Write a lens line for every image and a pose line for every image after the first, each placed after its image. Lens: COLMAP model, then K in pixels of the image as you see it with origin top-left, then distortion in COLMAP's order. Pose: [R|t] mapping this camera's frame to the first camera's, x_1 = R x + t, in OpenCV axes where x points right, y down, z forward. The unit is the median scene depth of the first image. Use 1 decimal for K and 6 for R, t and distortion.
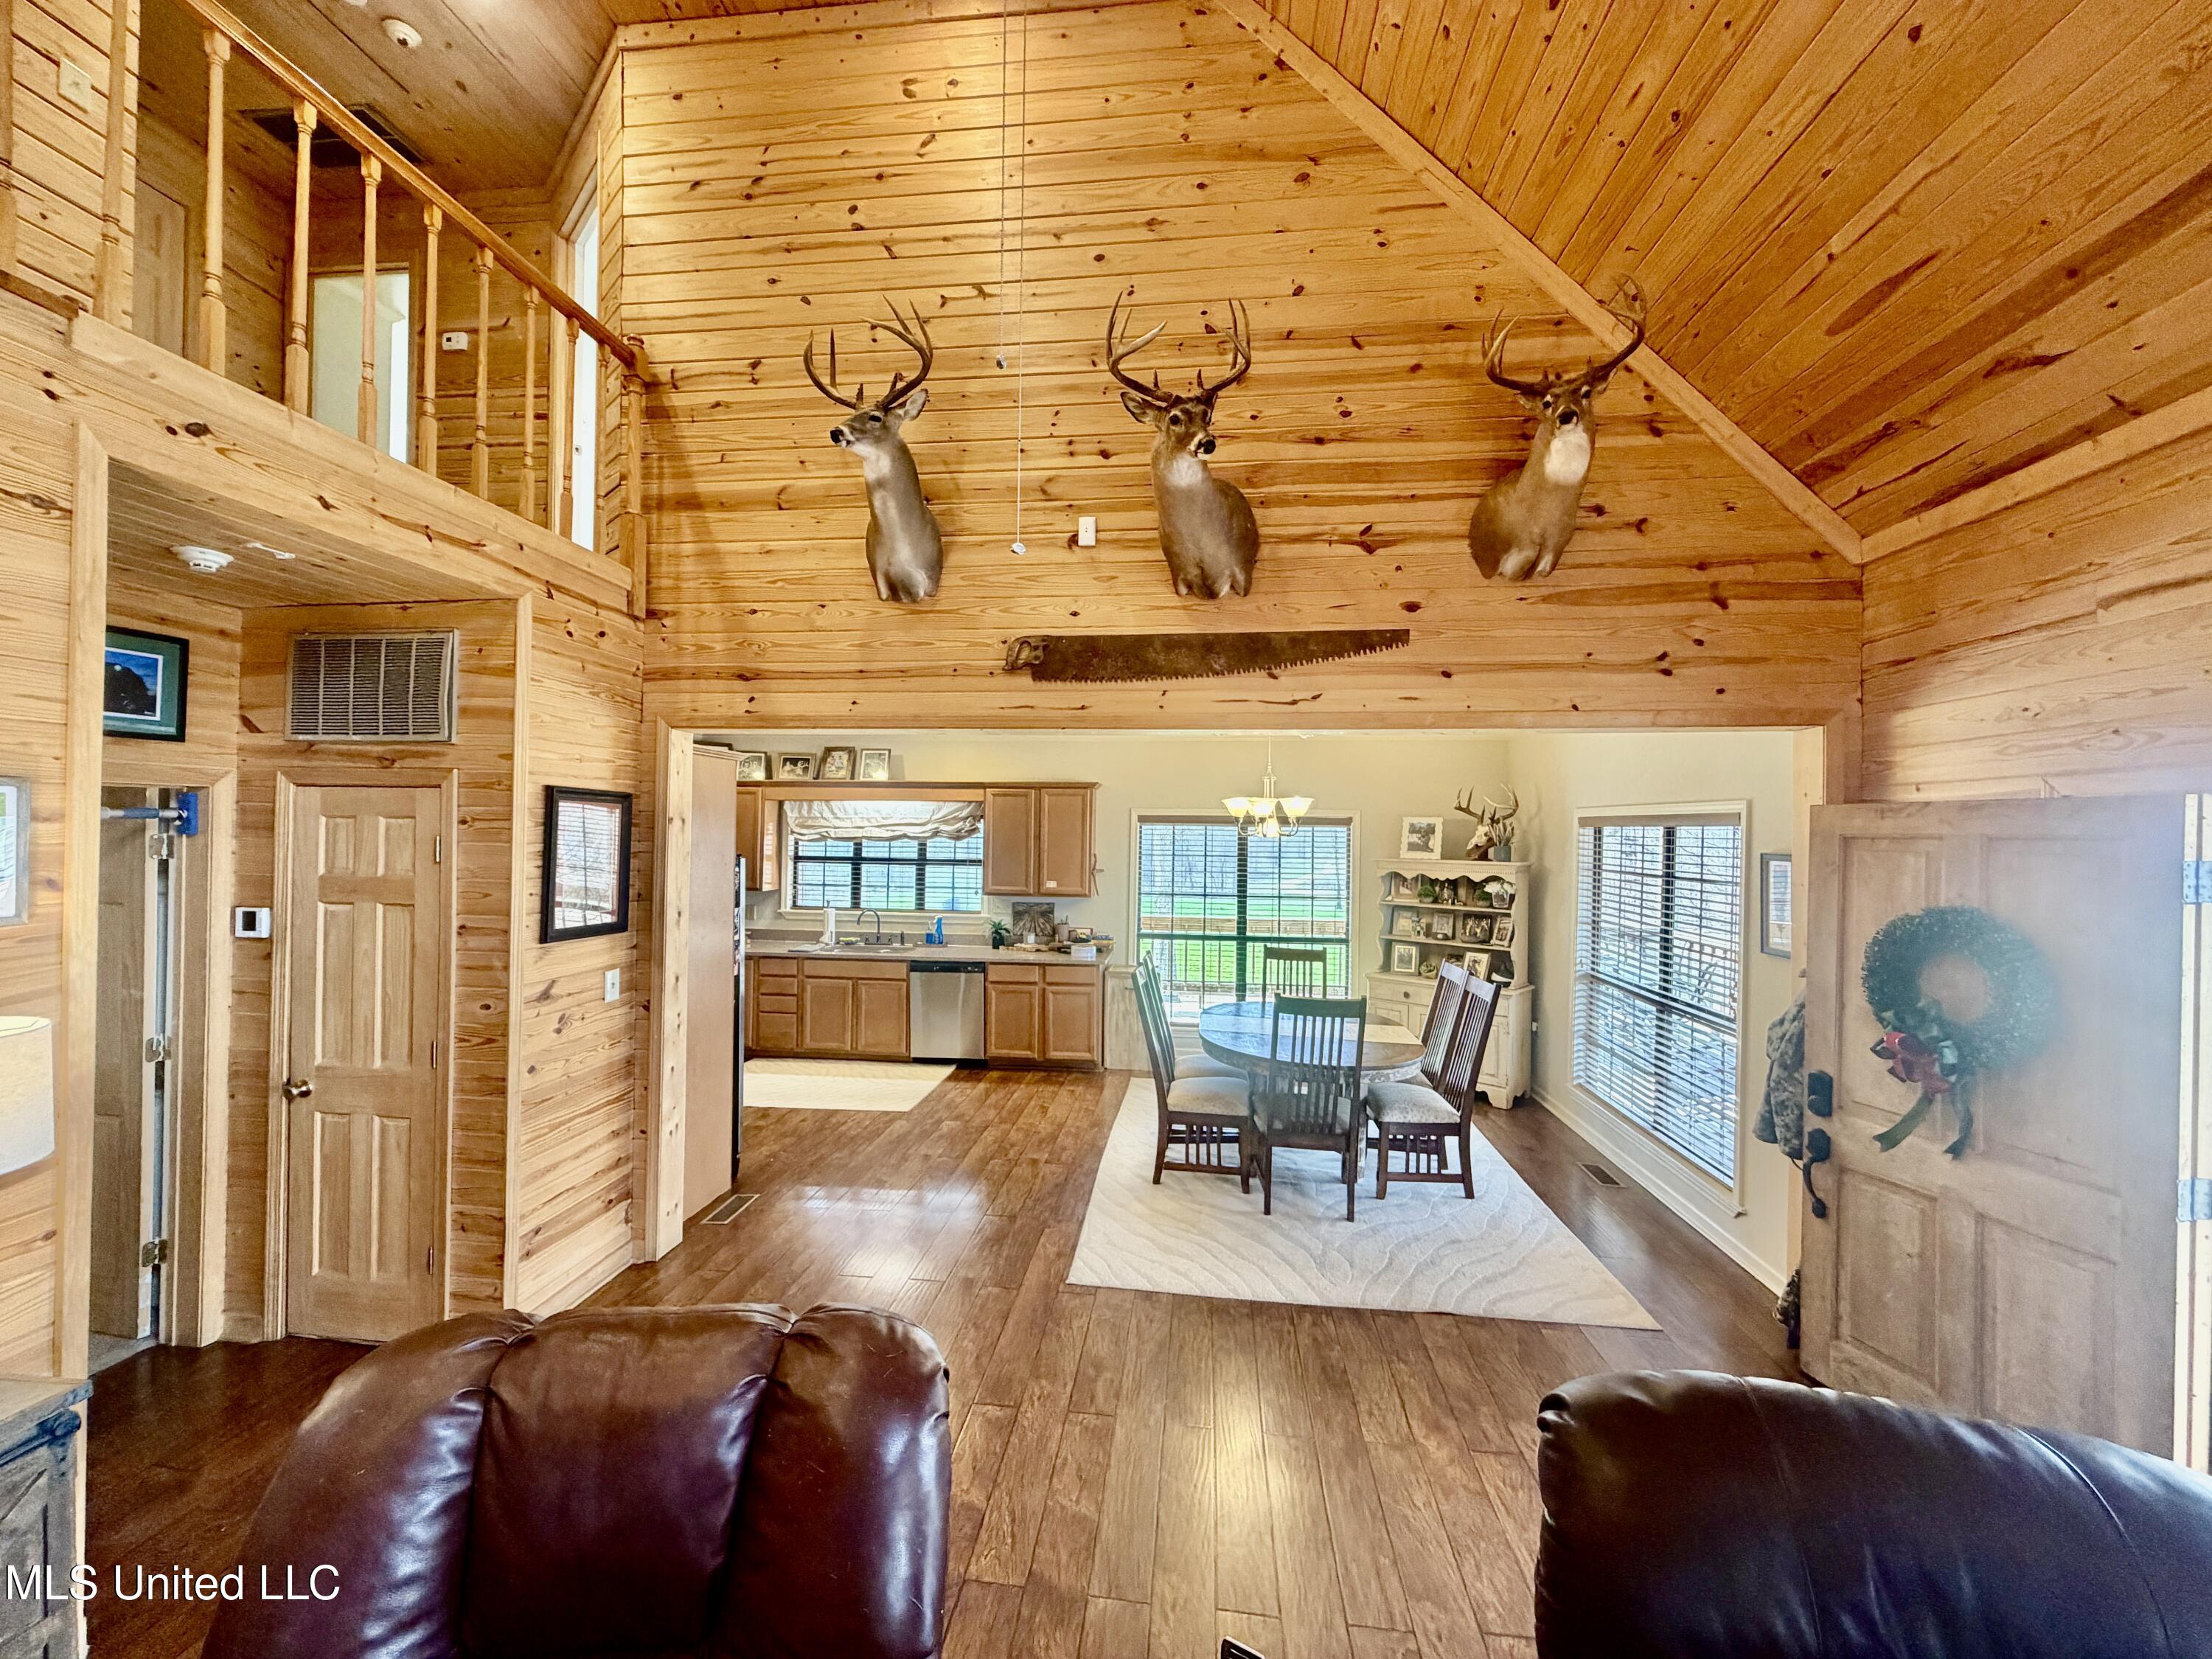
lens RADIAL K [[877.7, 0, 1093.4], [0, 877.7, 835.8], [0, 0, 1]] dist [-0.000259, -0.000008]
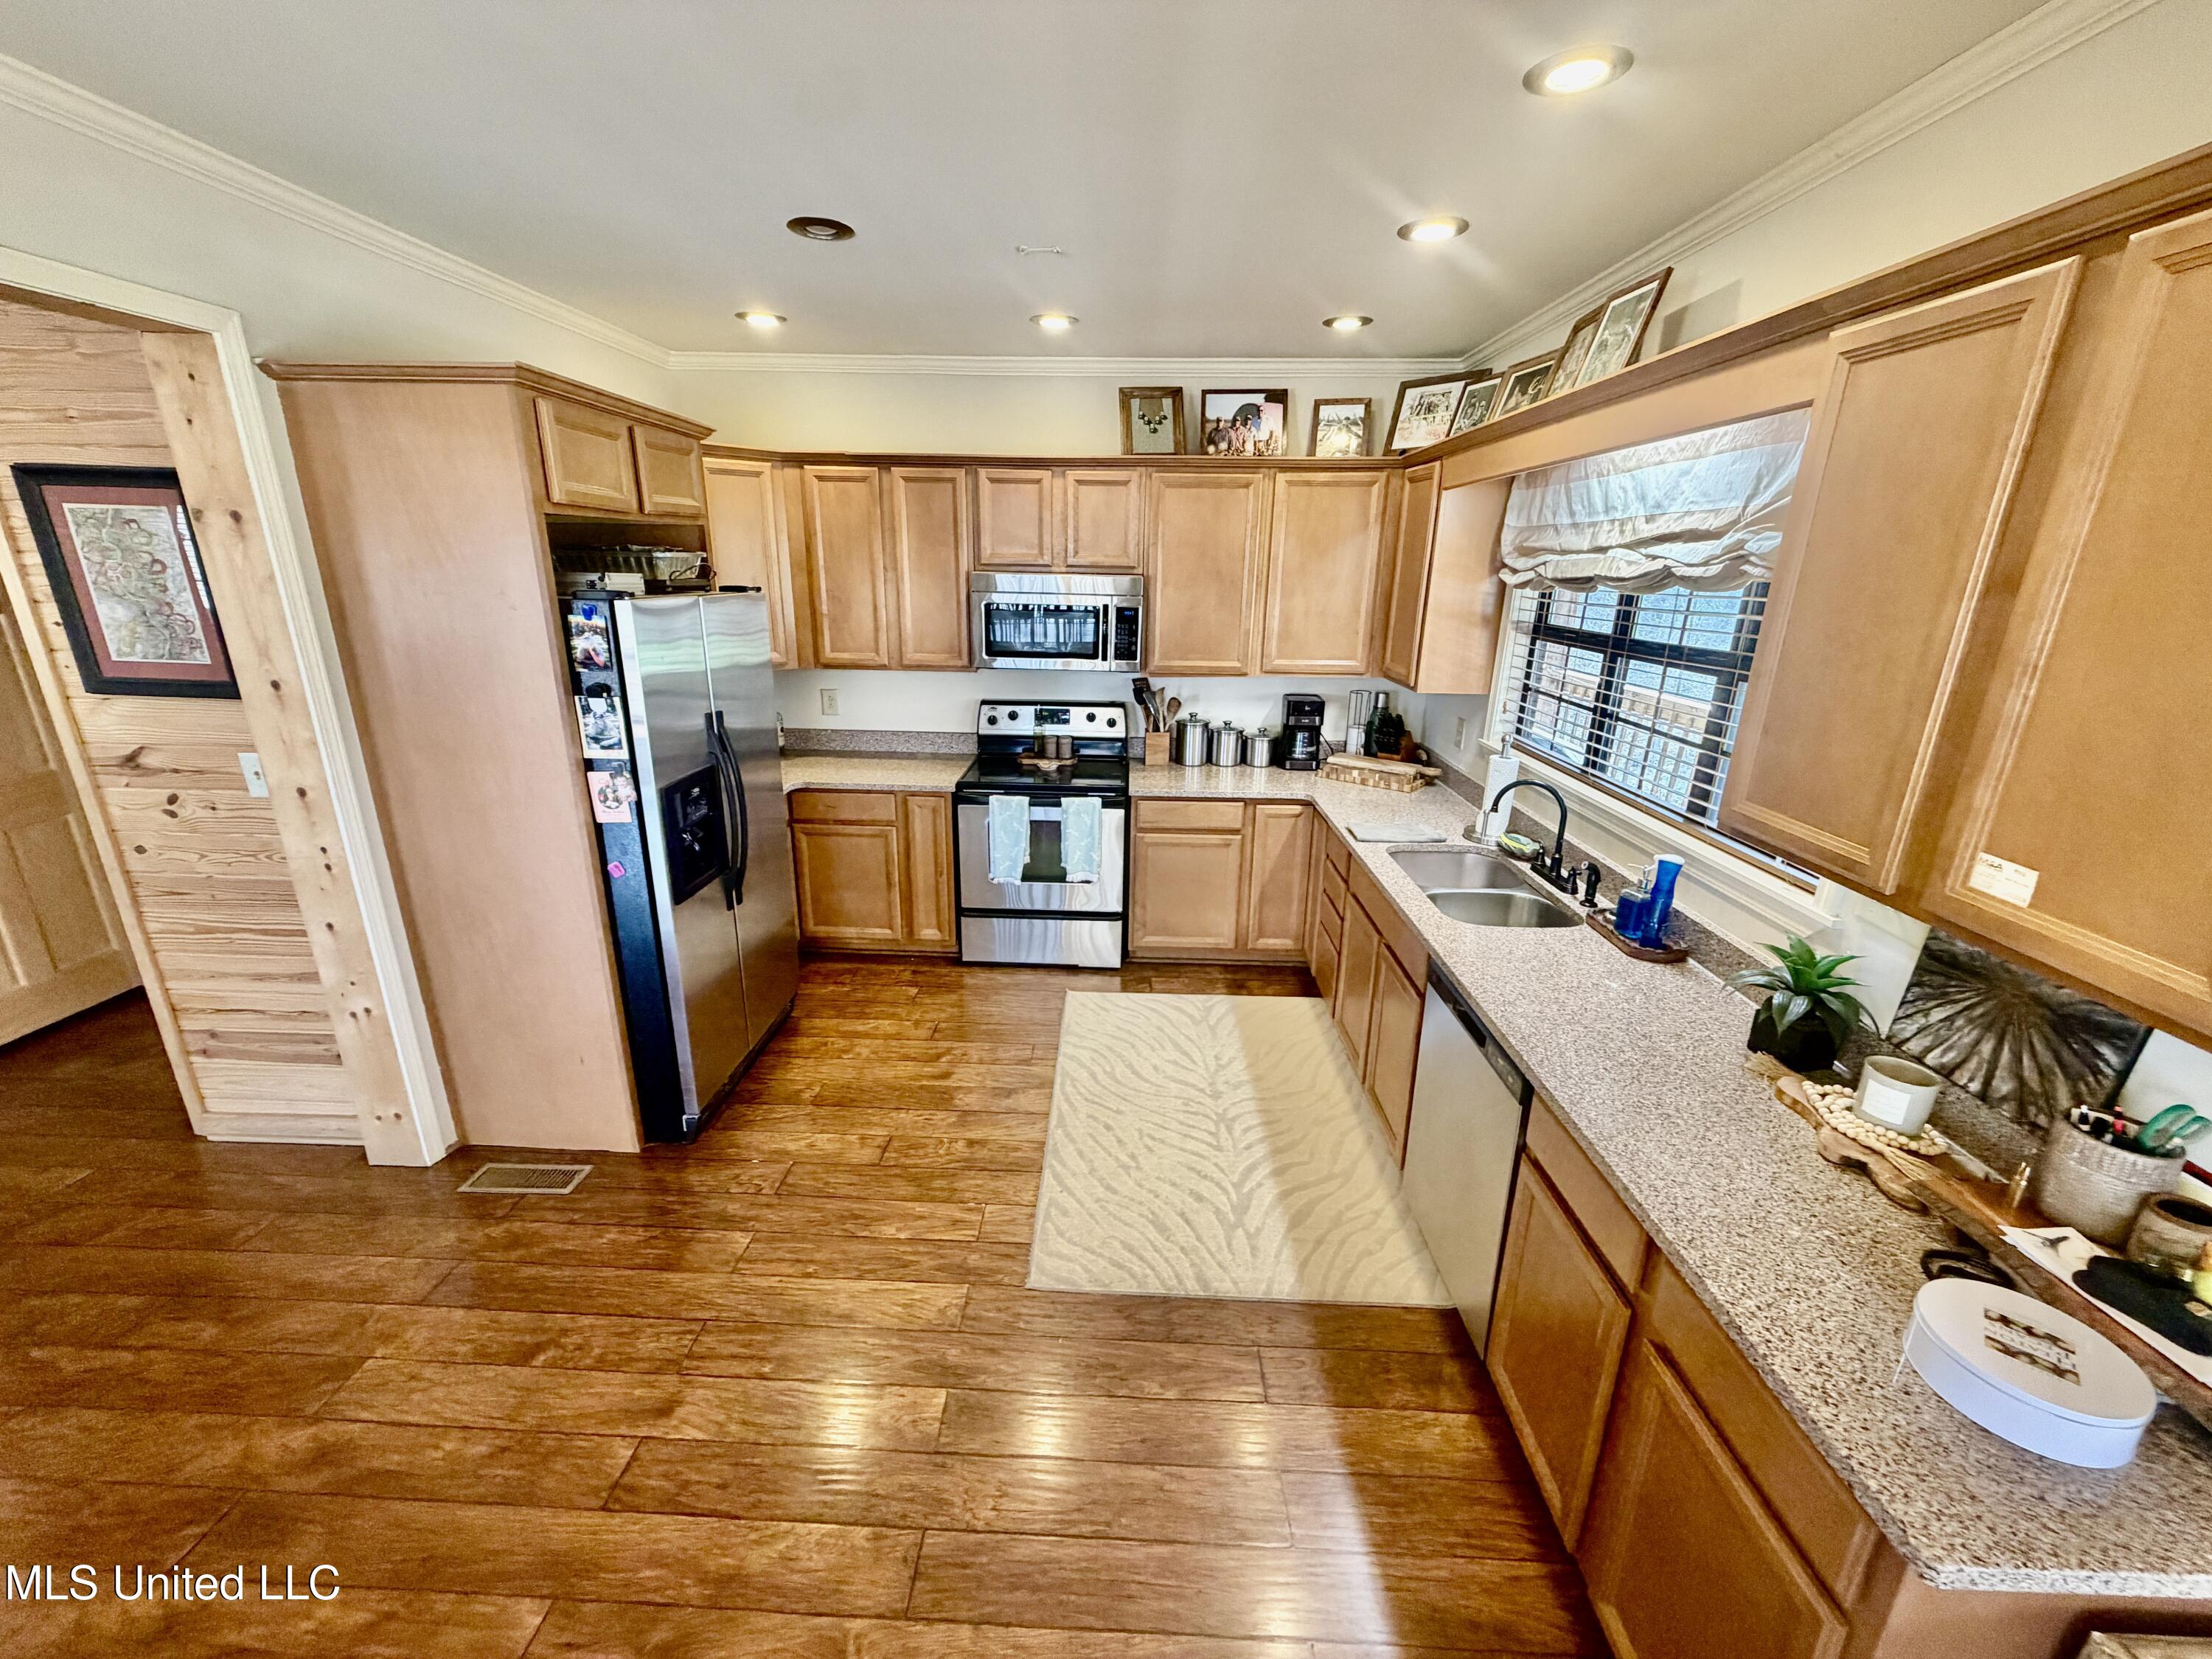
lens RADIAL K [[877.7, 0, 1103.6], [0, 877.7, 832.5], [0, 0, 1]] dist [-0.000259, -0.000008]
pose [[0.093381, 0.282869, -0.954602, 0.128716], [-0.020348, 0.959133, 0.282222, 0.005724], [0.995422, -0.006930, 0.095321, 1.163625]]
